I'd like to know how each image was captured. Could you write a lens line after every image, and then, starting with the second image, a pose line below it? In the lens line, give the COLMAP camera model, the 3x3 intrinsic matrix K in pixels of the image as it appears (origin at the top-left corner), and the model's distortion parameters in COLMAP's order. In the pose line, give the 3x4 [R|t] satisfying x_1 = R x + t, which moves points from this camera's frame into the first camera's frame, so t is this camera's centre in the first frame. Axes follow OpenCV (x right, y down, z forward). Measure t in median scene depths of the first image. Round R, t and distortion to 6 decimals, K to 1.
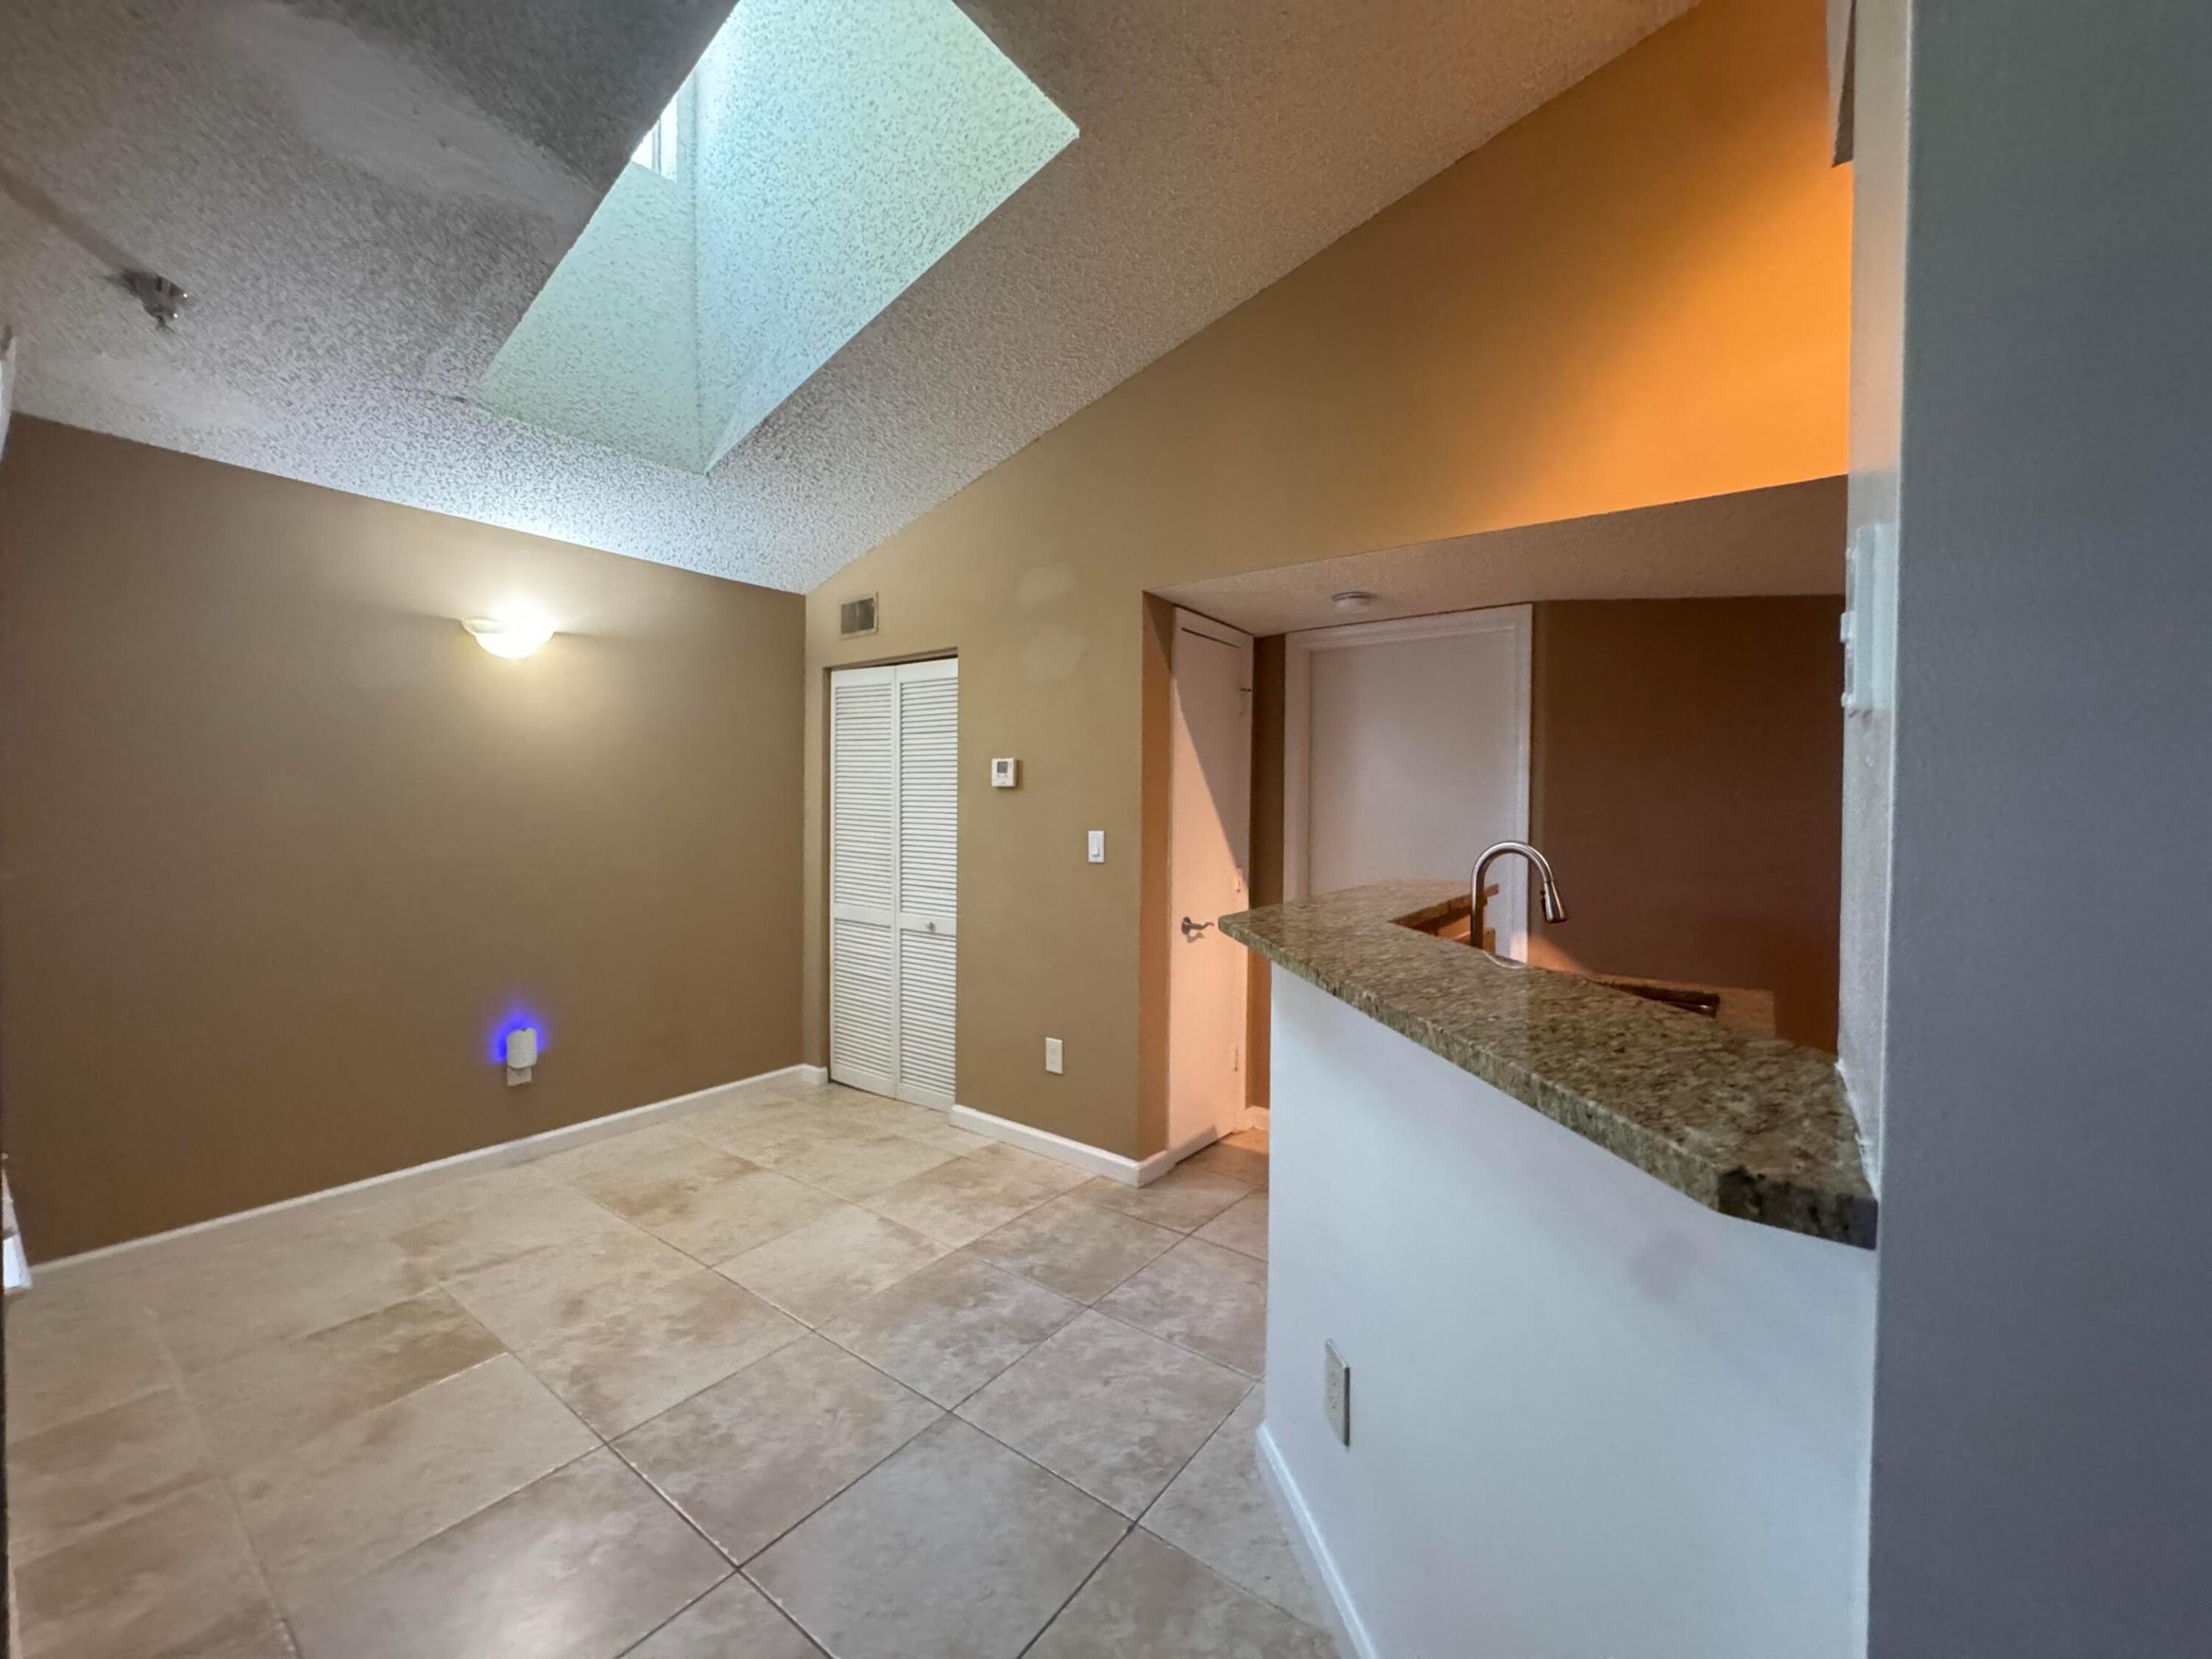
lens RADIAL K [[884.4, 0, 1116.6], [0, 884.4, 838.8], [0, 0, 1]] dist [-0.002248, -0.000163]
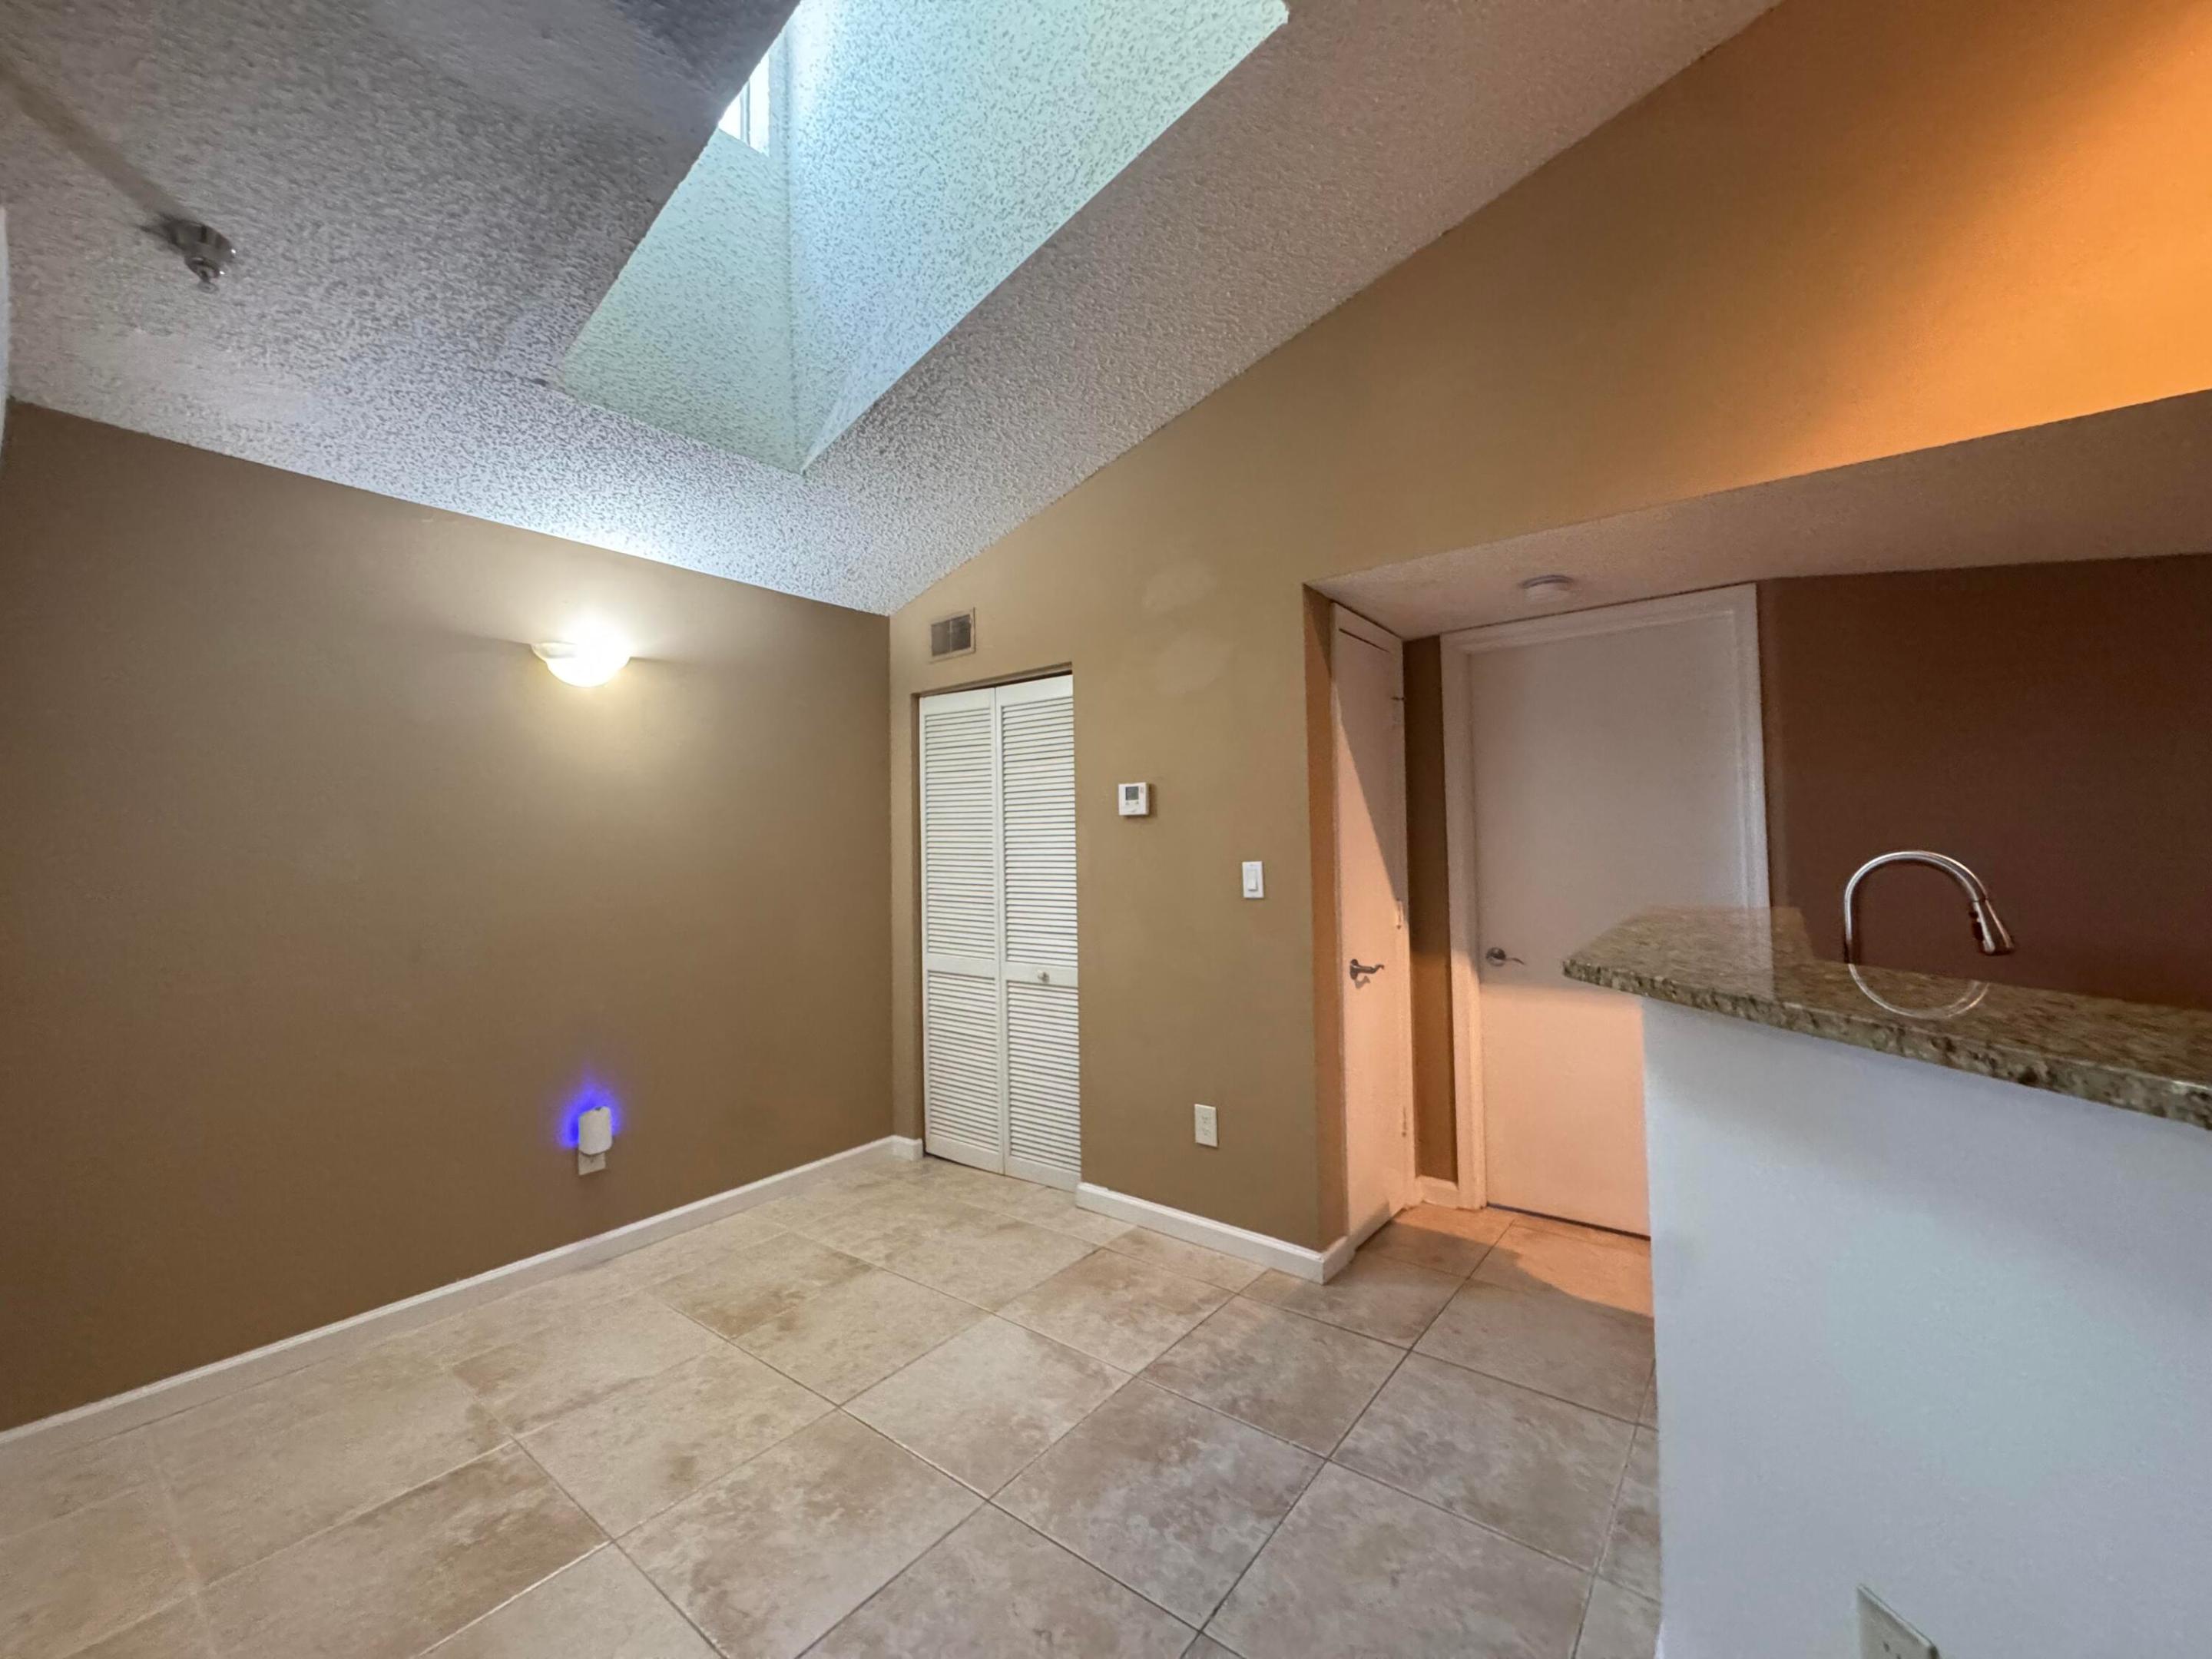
lens RADIAL K [[884.4, 0, 1115.3], [0, 884.4, 837.9], [0, 0, 1]] dist [-0.002248, -0.000163]
pose [[0.999320, -0.029212, -0.022492, -0.153415], [0.028087, 0.998415, -0.048780, 0.007146], [0.023881, 0.048115, 0.998556, 0.149201]]
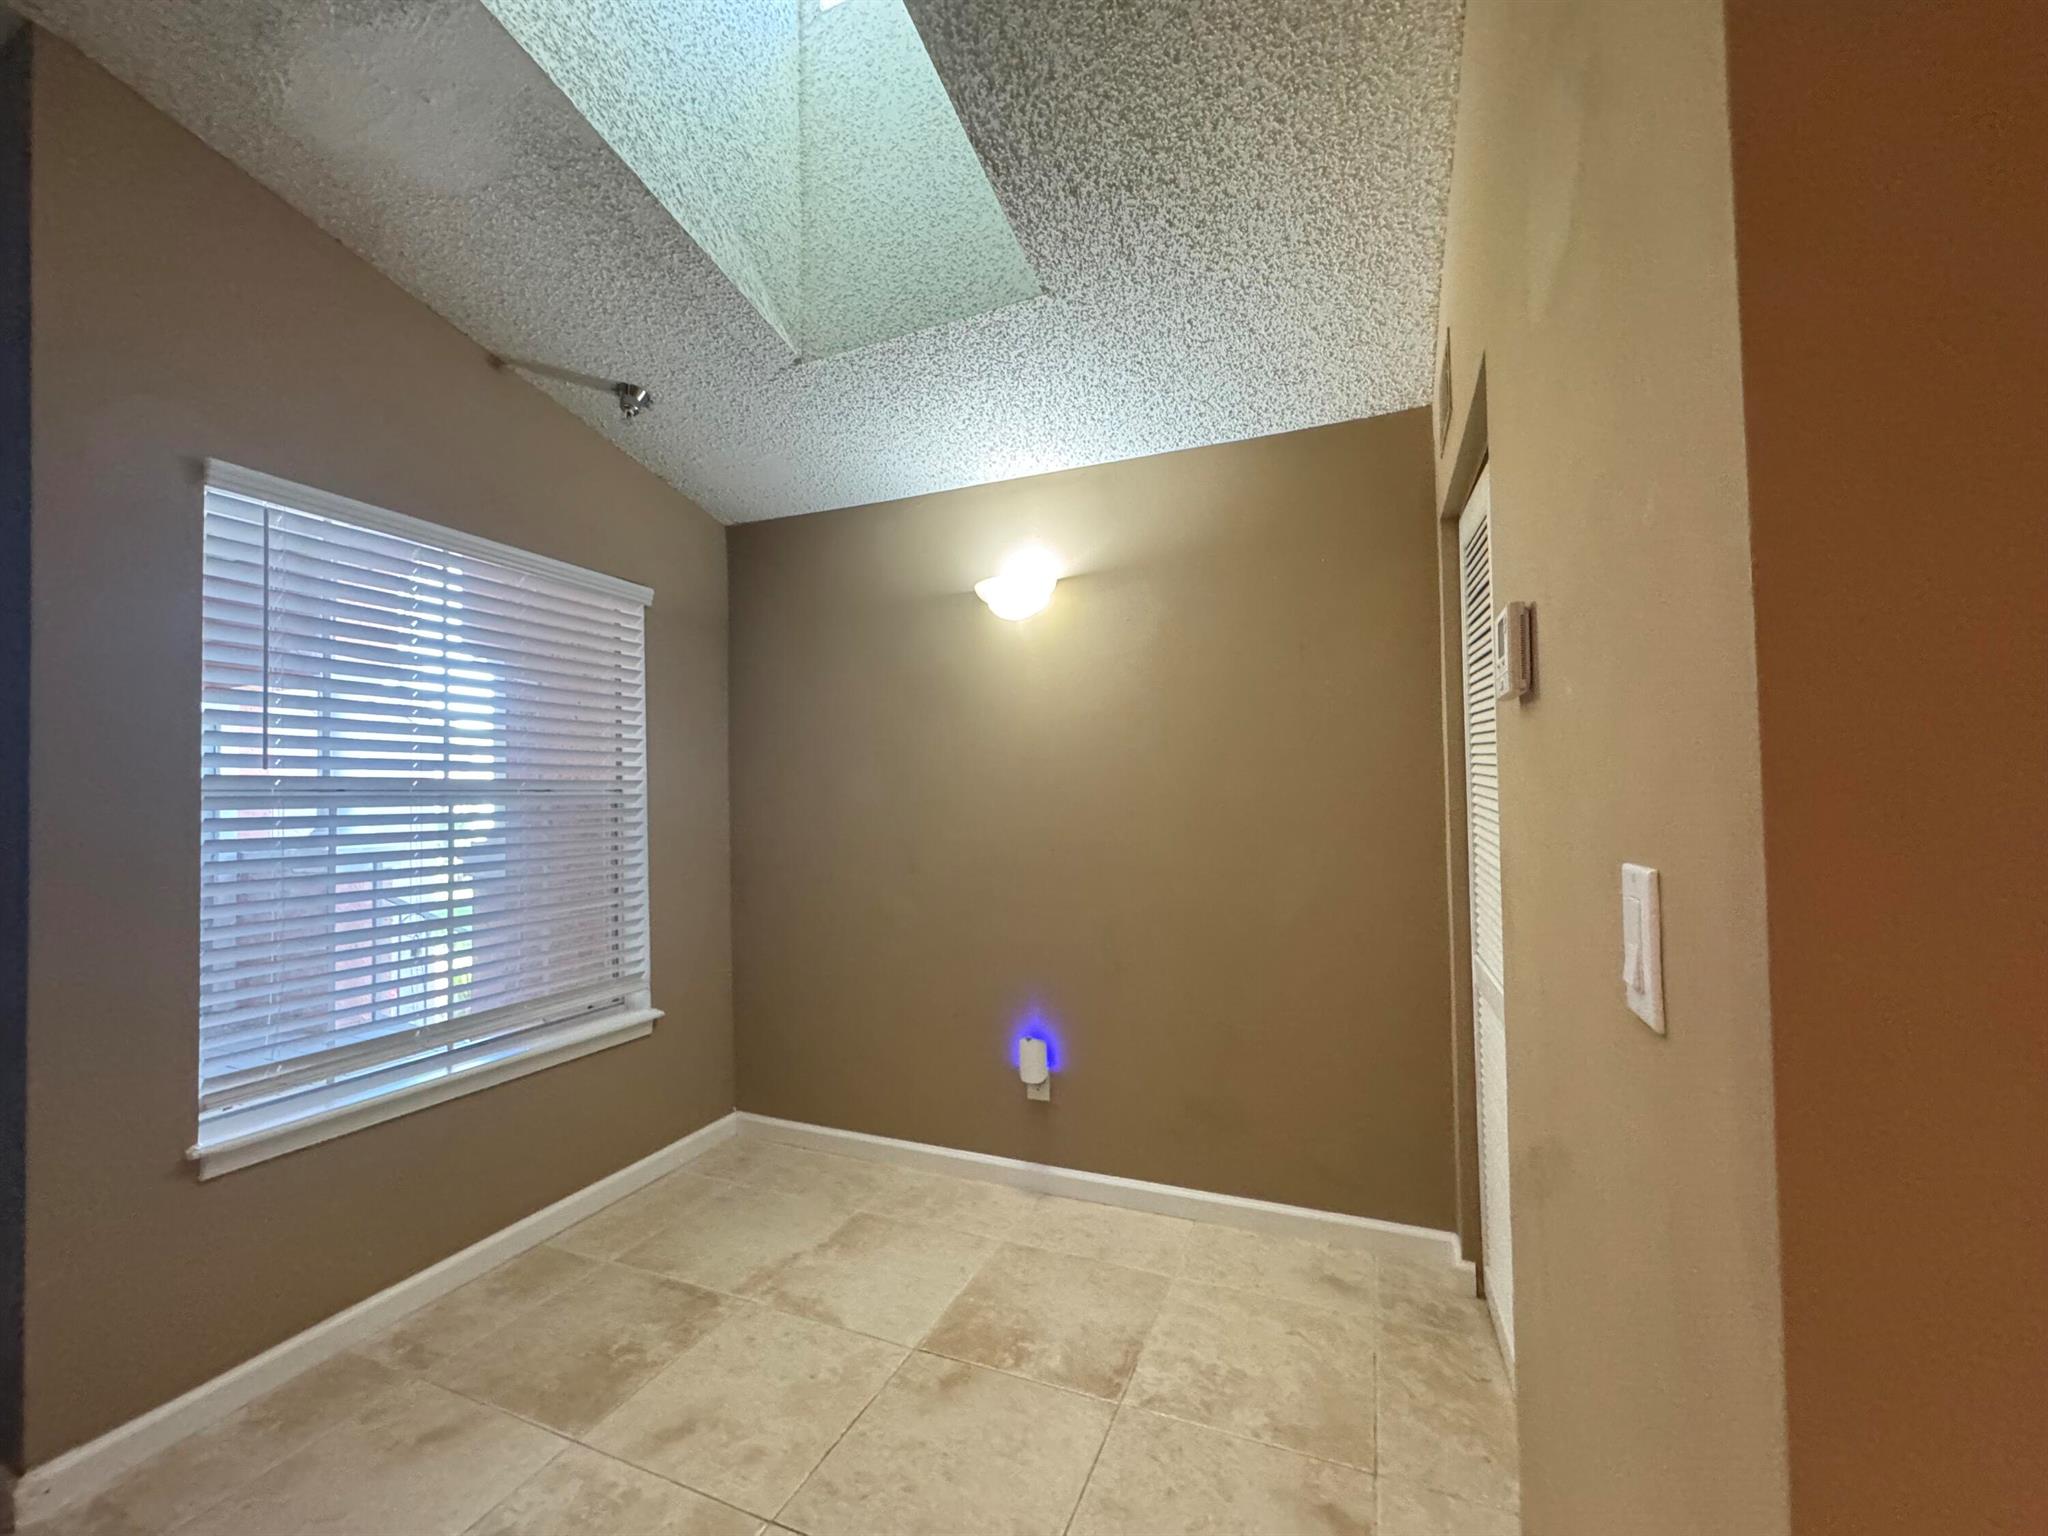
lens RADIAL K [[818.8, 0, 1014.7], [0, 818.8, 770.9], [0, 0, 1]] dist [-0.002248, -0.000163]
pose [[0.224488, -0.028894, -0.974049, 0.139757], [-0.007461, 0.999480, -0.031368, -0.026987], [0.974448, 0.014309, 0.224155, 0.917418]]
